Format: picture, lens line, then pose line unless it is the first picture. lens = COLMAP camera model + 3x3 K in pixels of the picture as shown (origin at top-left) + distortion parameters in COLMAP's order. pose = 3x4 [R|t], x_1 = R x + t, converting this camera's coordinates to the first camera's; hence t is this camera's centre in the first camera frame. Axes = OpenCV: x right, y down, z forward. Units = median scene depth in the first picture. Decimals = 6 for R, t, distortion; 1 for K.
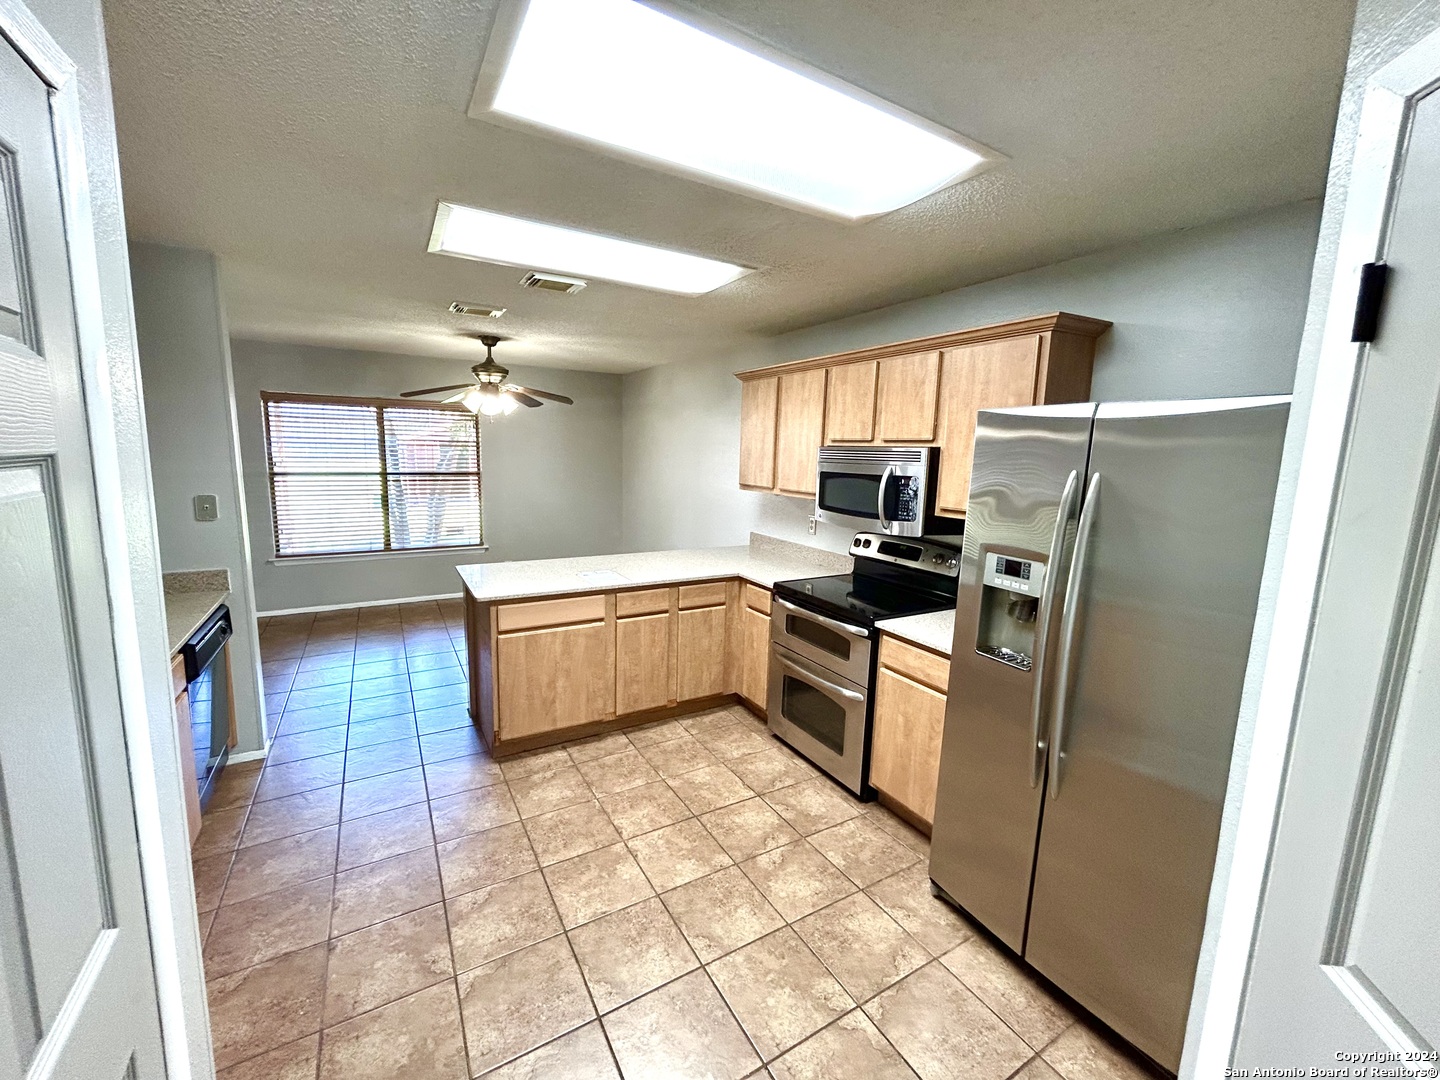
lens RADIAL K [[578.1, 0, 719.0], [0, 578.1, 538.6], [0, 0, 1]] dist [-0.003062, 0.003185]
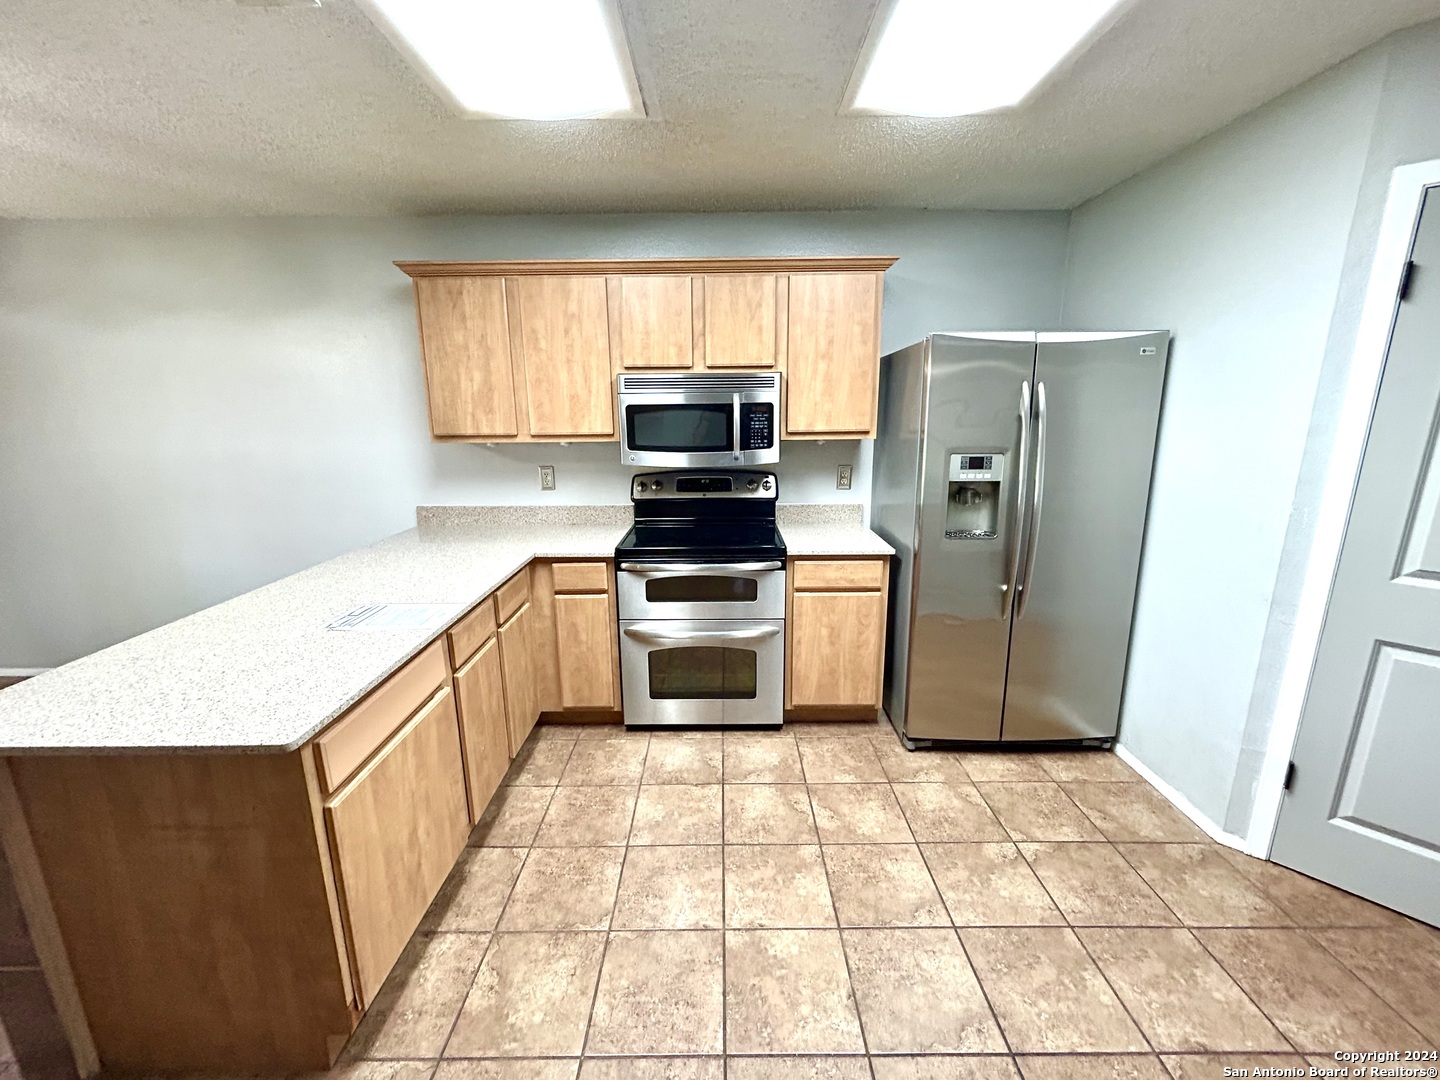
lens RADIAL K [[578.1, 0, 719.0], [0, 578.1, 538.6], [0, 0, 1]] dist [-0.003062, 0.003185]
pose [[0.509976, -0.223665, 0.830601, -0.606598], [0.153532, 0.973766, 0.167950, -0.060887], [-0.846376, 0.041873, 0.530937, 0.567572]]
